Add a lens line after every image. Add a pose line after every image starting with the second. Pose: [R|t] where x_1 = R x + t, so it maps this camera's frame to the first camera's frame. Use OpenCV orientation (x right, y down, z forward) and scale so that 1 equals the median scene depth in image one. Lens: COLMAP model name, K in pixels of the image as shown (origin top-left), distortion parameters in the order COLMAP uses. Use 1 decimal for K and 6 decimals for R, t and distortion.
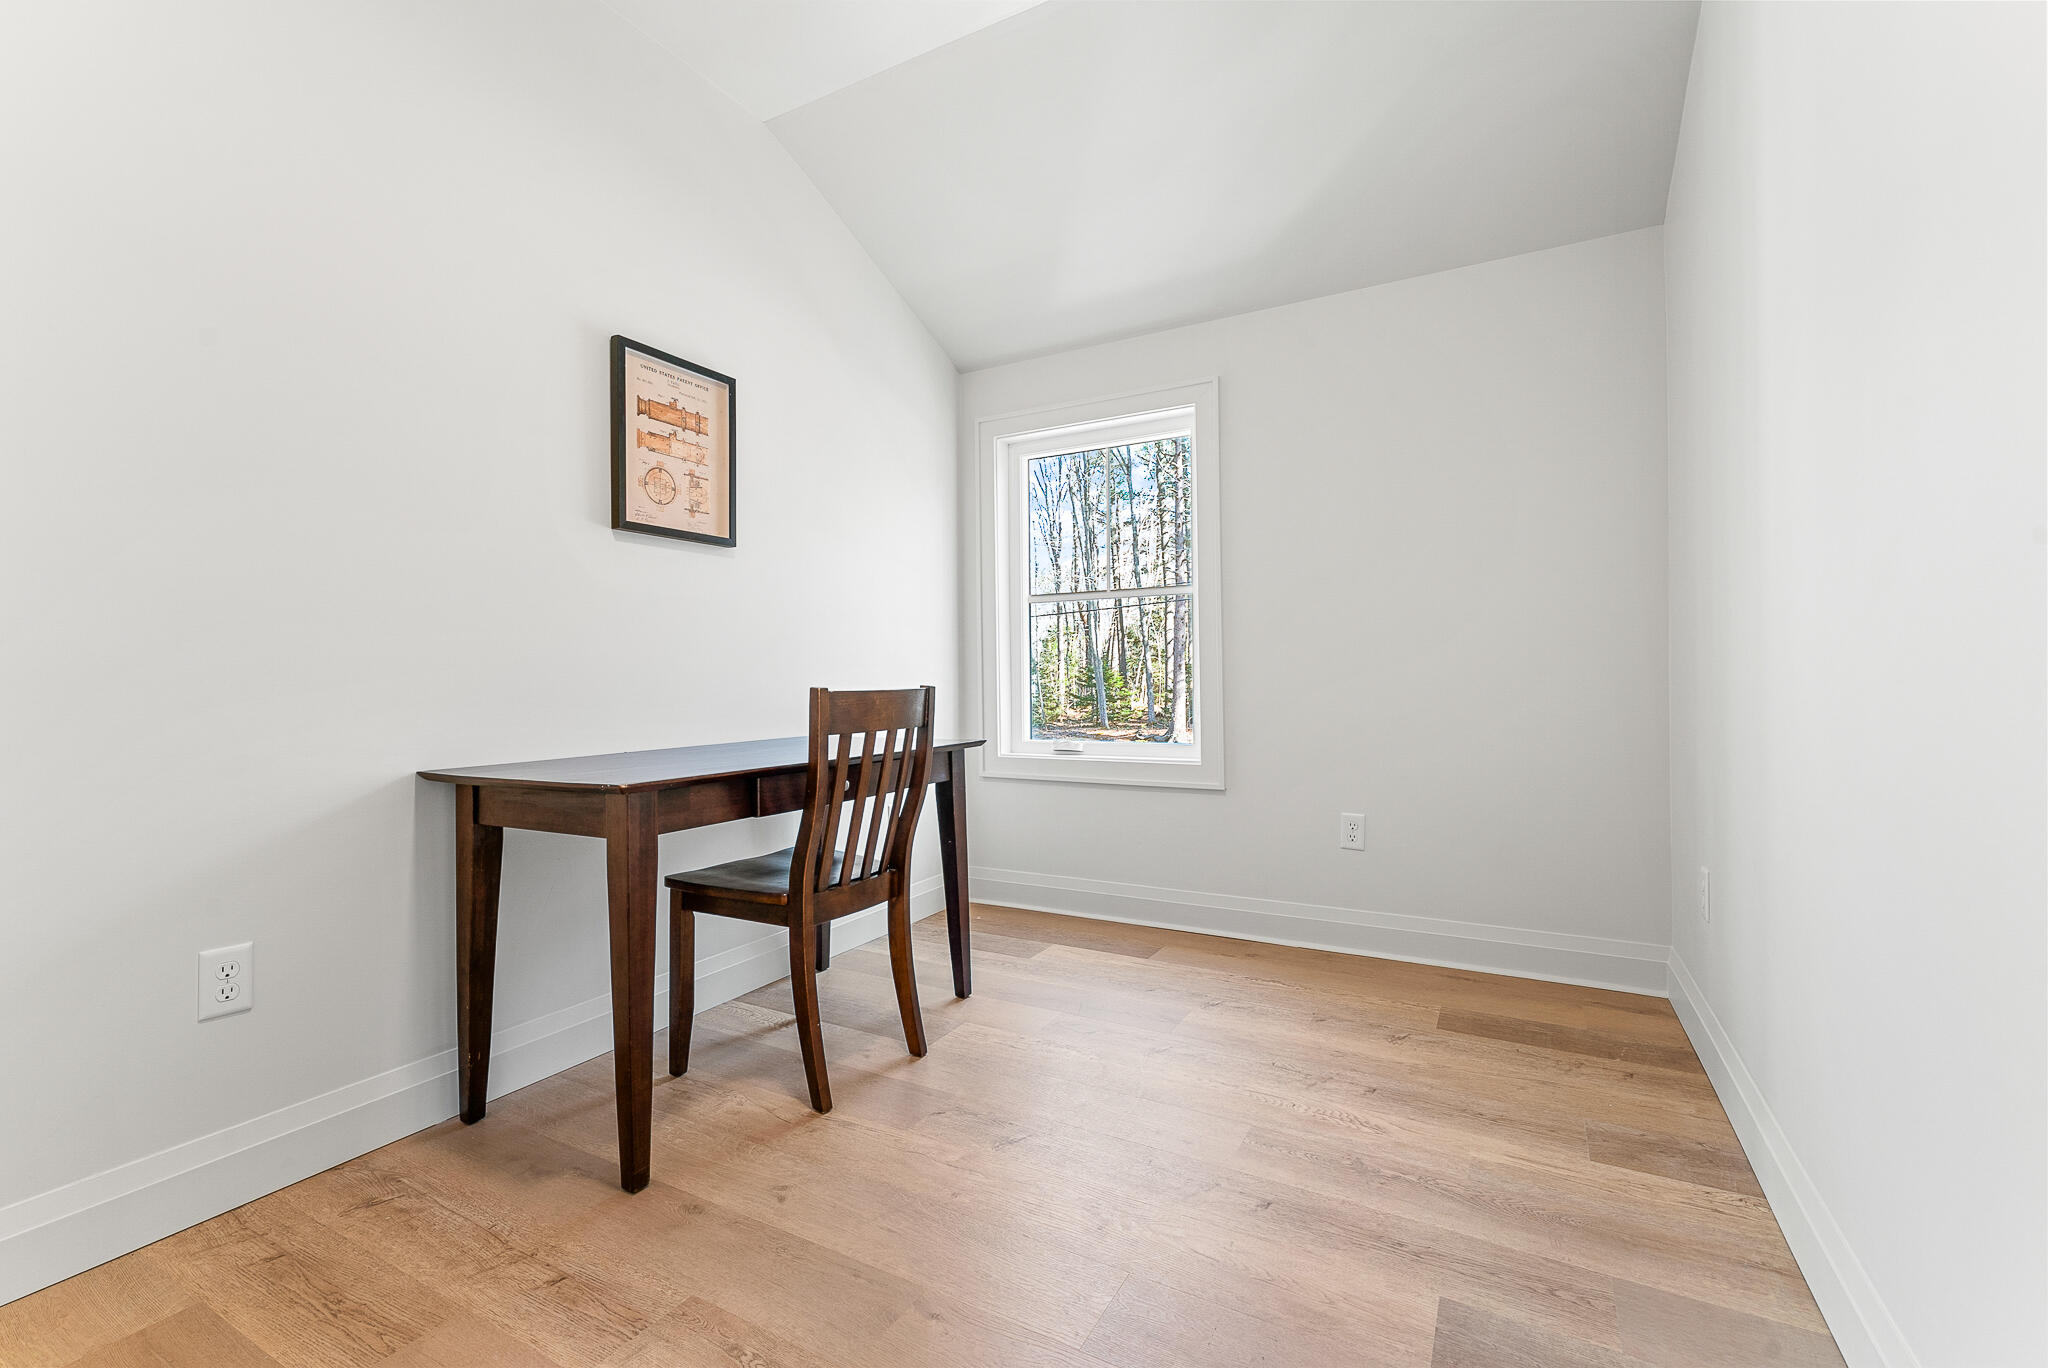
lens RADIAL K [[890.4, 0, 1022.1], [0, 890.4, 681.3], [0, 0, 1]] dist [-0.001962, 0.001111]
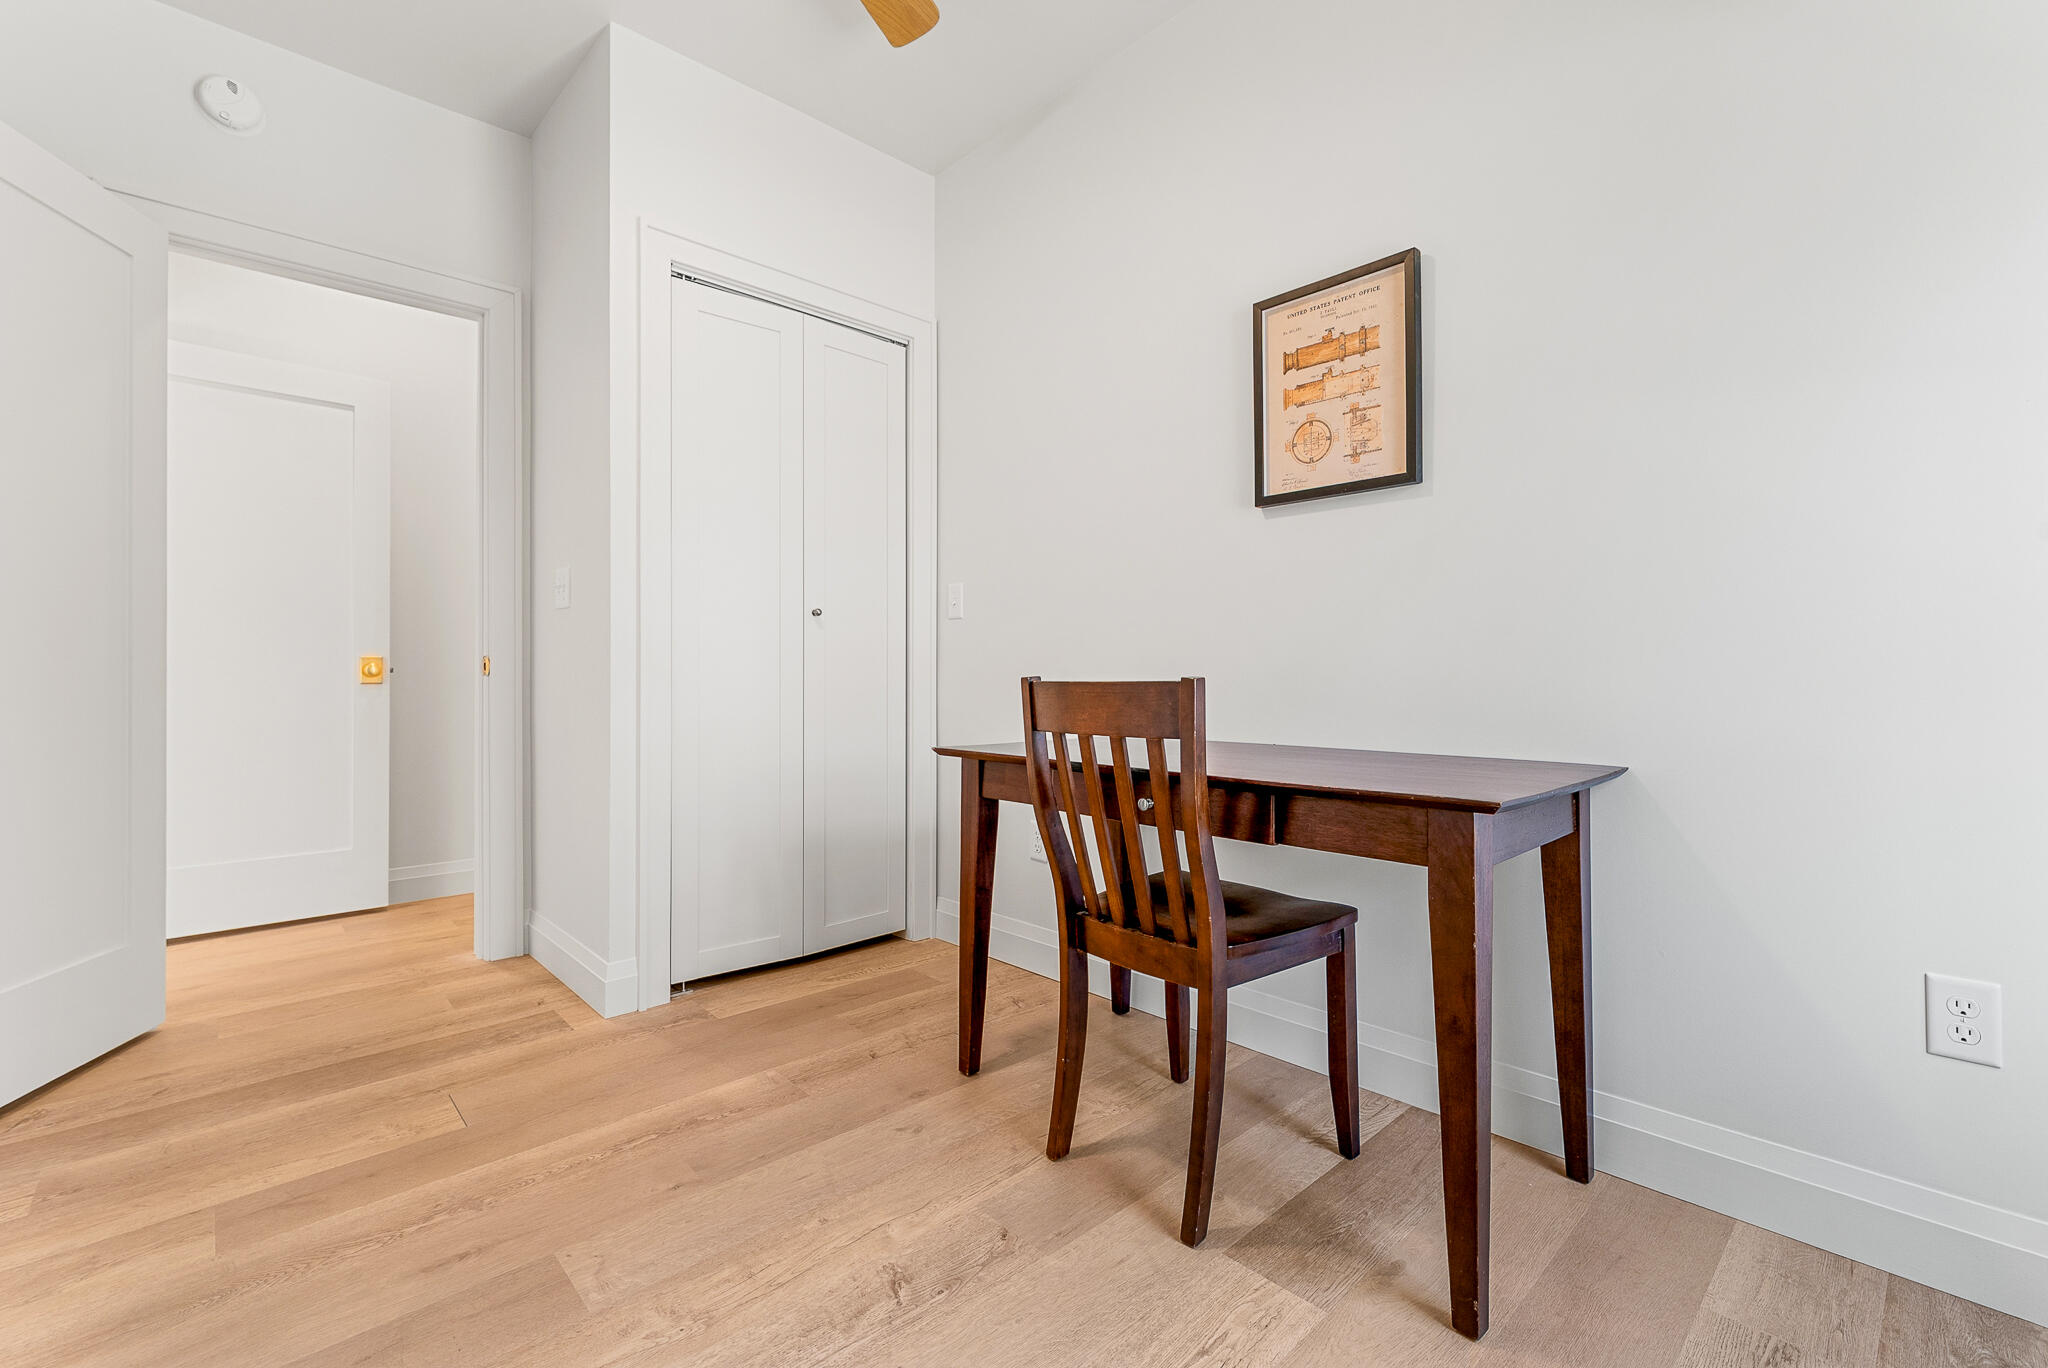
lens RADIAL K [[890.4, 0, 1021.0], [0, 890.4, 669.1], [0, 0, 1]] dist [-0.001962, 0.001111]
pose [[-0.310006, 0.007236, -0.950707, 0.506229], [-0.001641, 0.999965, 0.008146, -0.005712], [0.950733, 0.004085, -0.309984, 1.011459]]
